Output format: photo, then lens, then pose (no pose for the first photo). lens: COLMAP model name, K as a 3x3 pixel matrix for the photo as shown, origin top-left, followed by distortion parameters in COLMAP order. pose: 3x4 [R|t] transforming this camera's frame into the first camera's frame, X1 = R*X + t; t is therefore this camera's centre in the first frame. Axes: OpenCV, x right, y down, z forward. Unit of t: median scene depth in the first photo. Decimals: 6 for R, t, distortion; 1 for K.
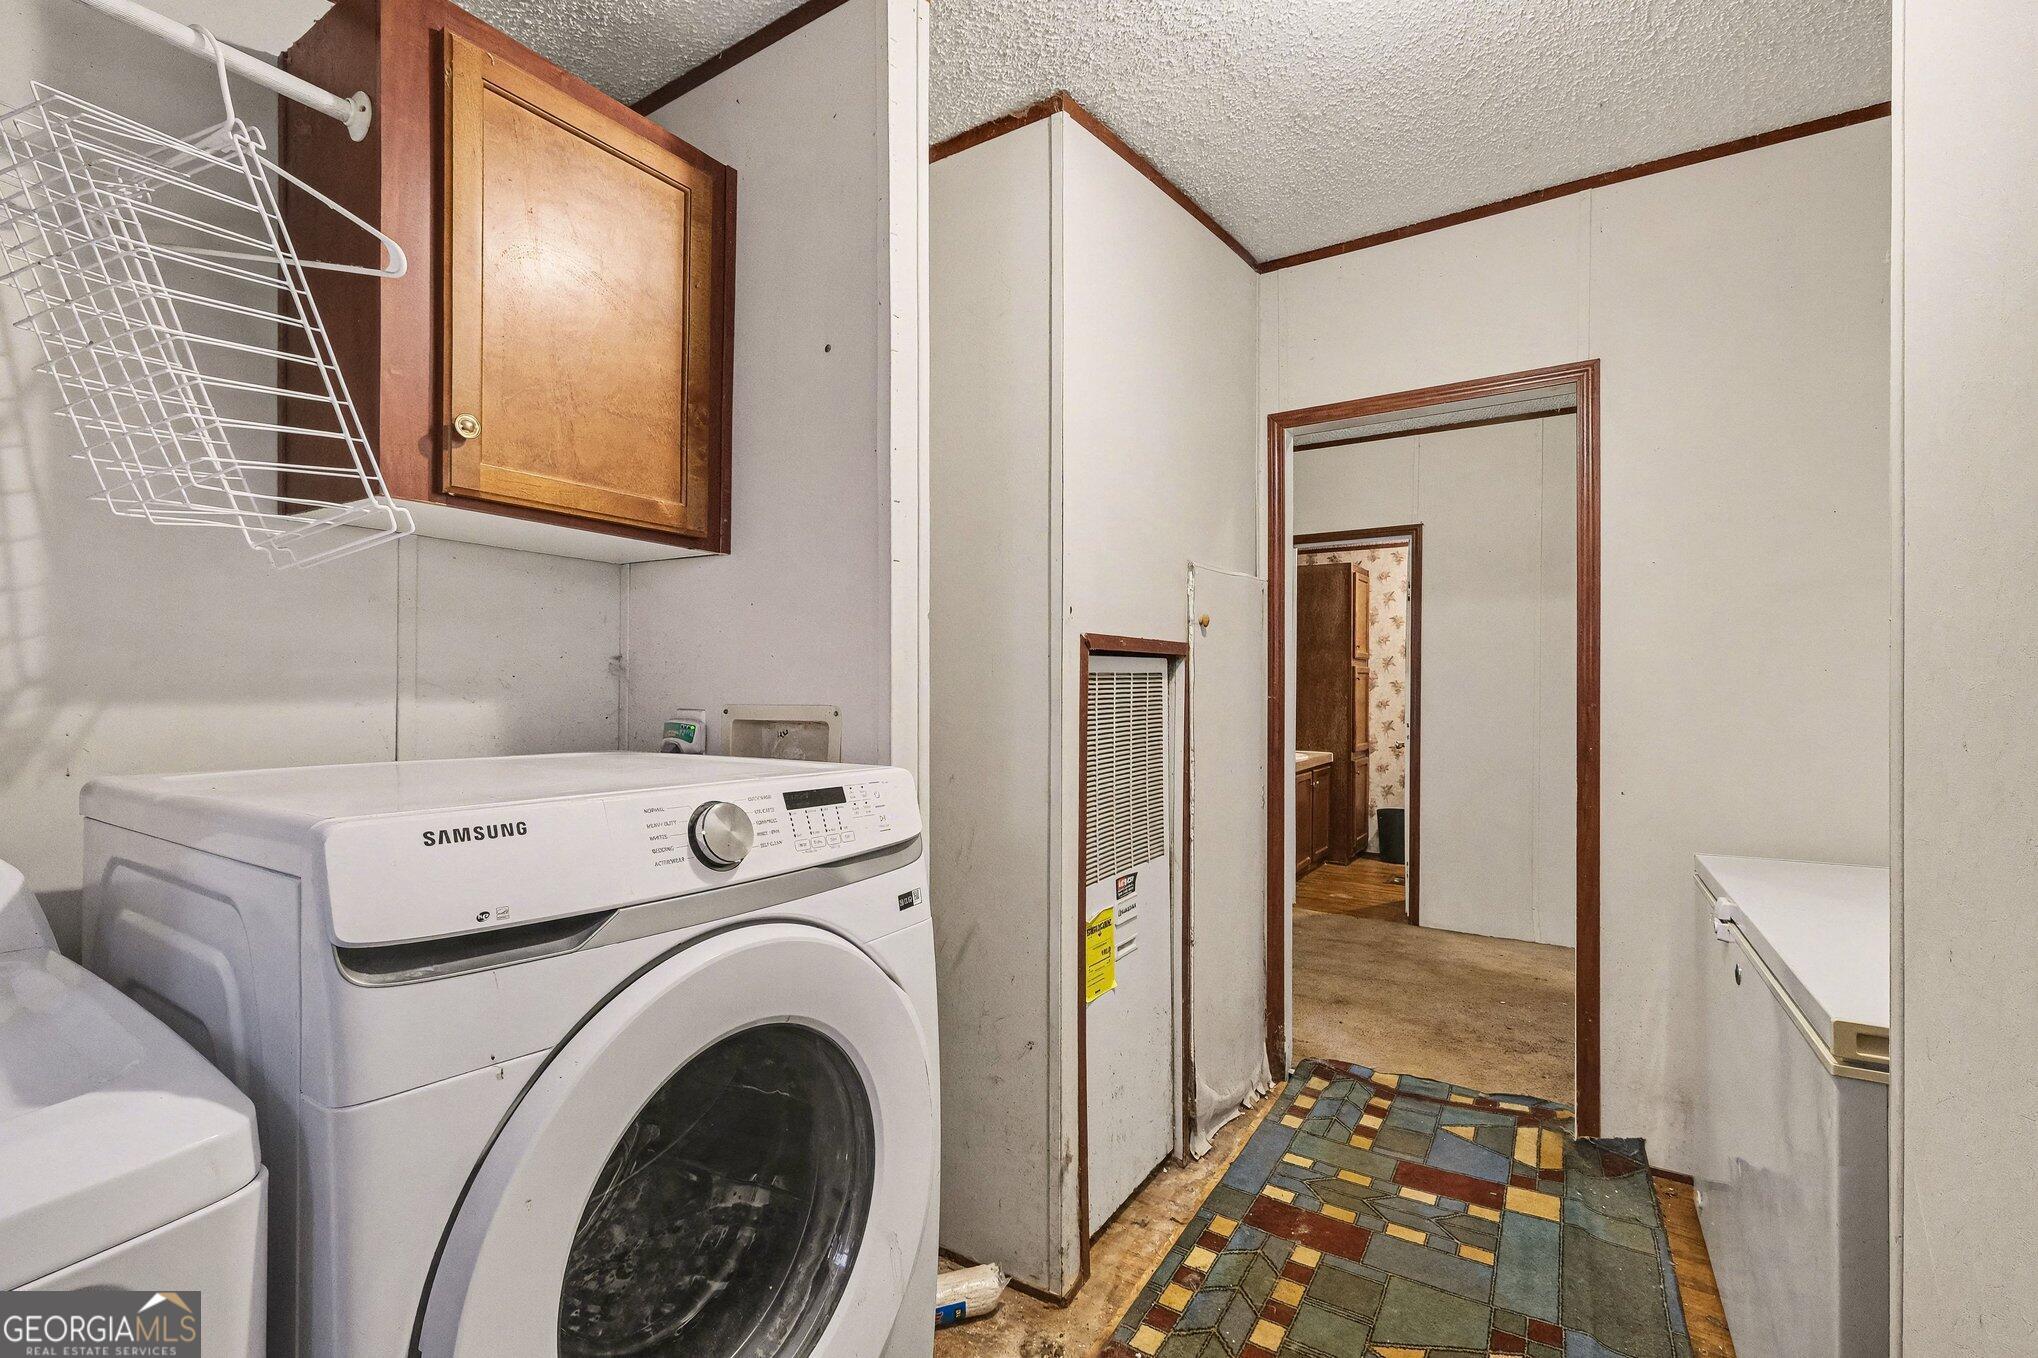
lens RADIAL K [[883.1, 0, 1014.8], [0, 883.1, 682.1], [0, 0, 1]] dist [-0.003226, -0.000648]
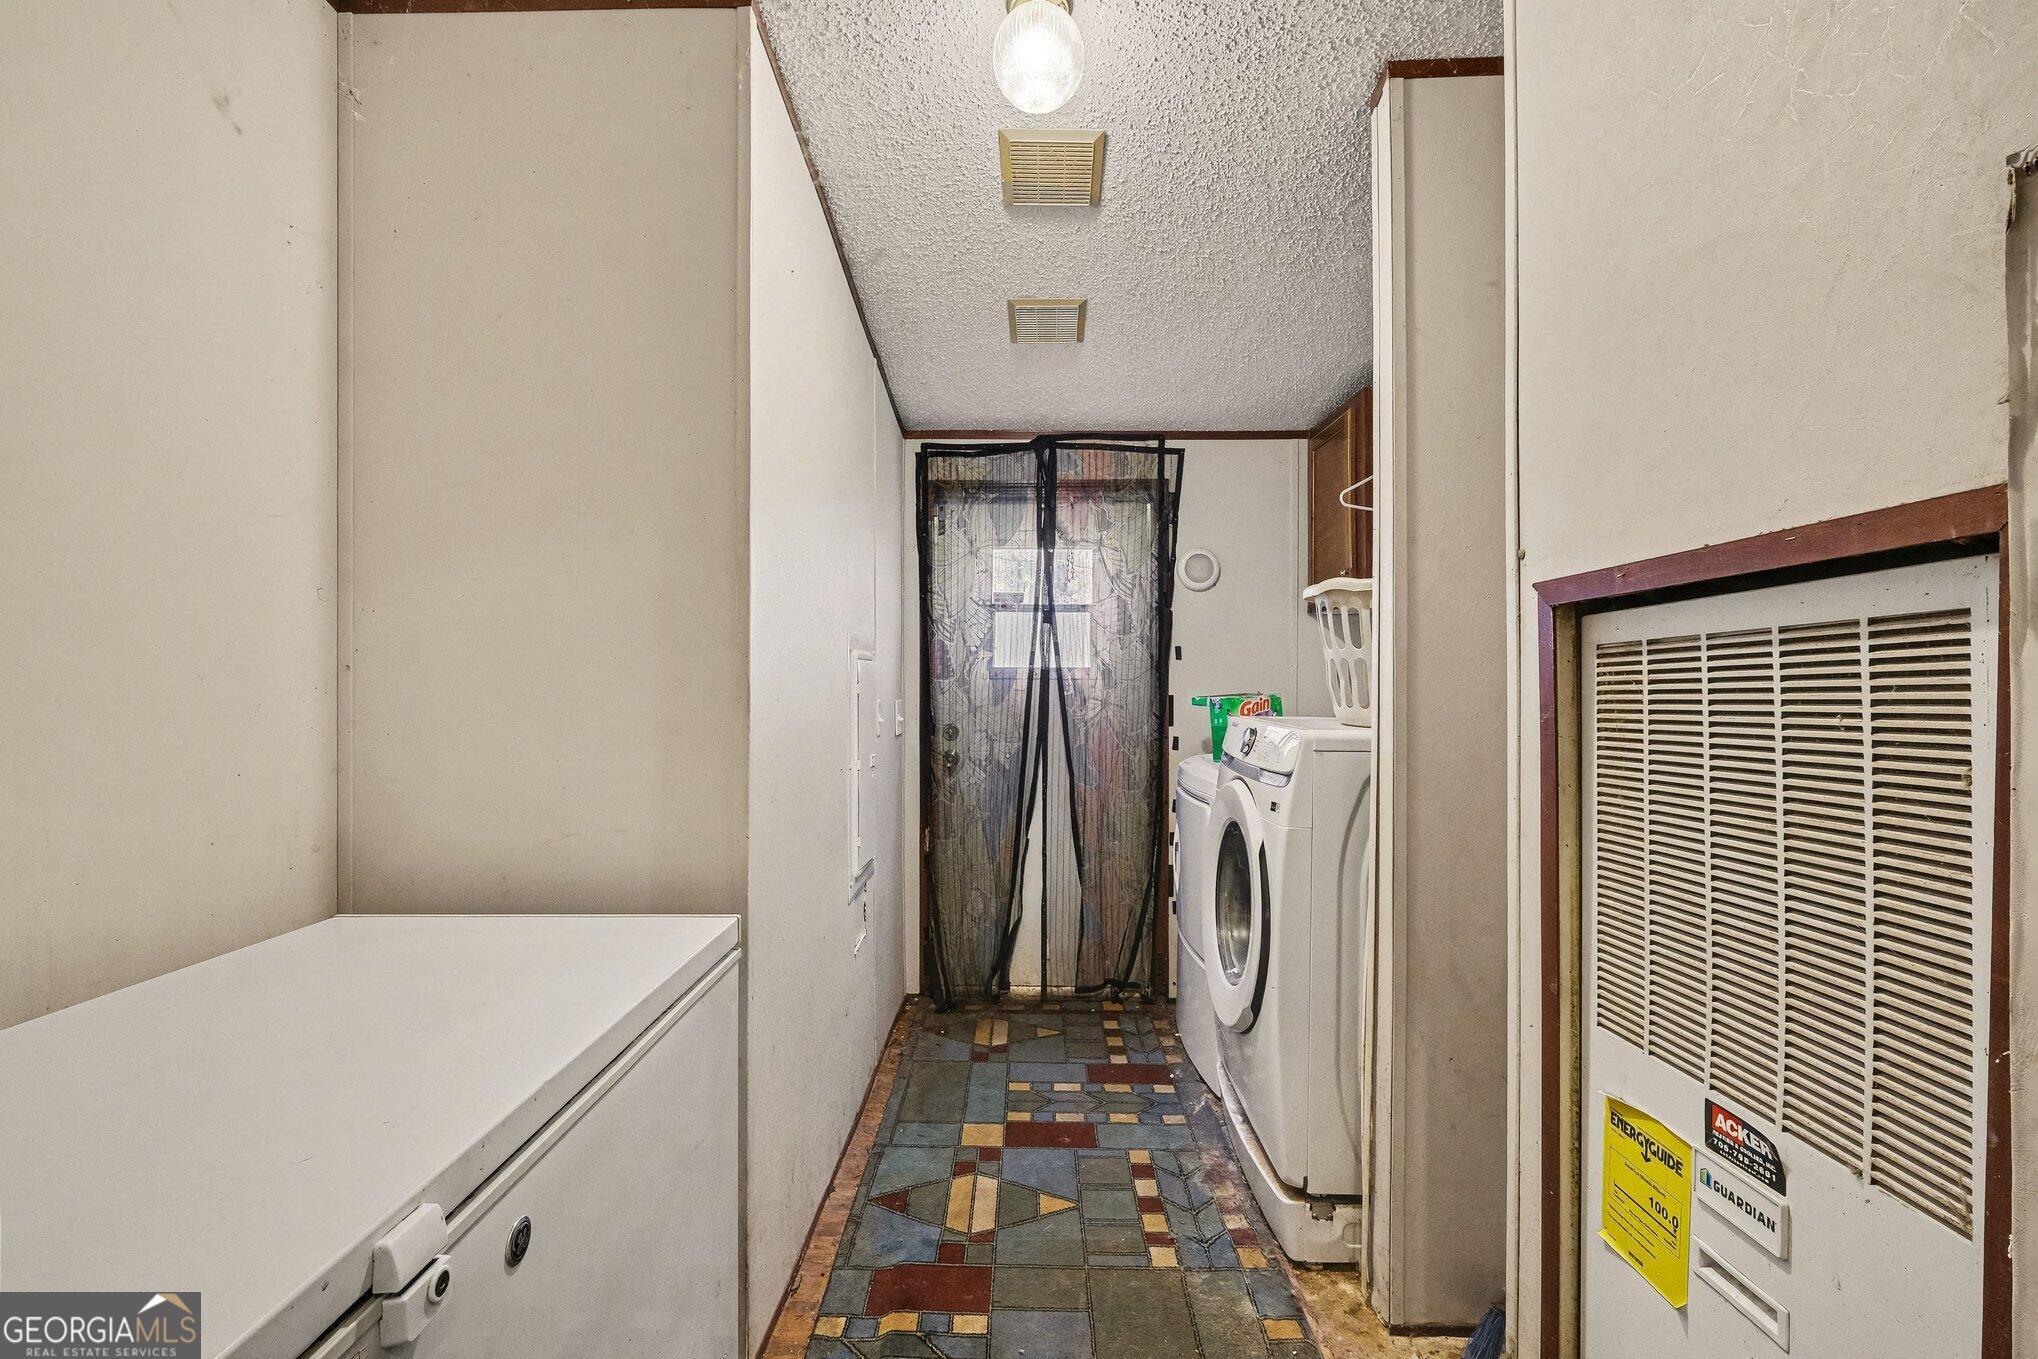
lens RADIAL K [[883.1, 0, 1018.5], [0, 883.1, 686.6], [0, 0, 1]] dist [-0.003226, -0.000648]
pose [[-0.853784, -0.003287, -0.520617, 1.121391], [-0.000929, 0.999988, -0.004789, 0.029355], [0.520627, -0.003605, -0.853777, 1.959926]]
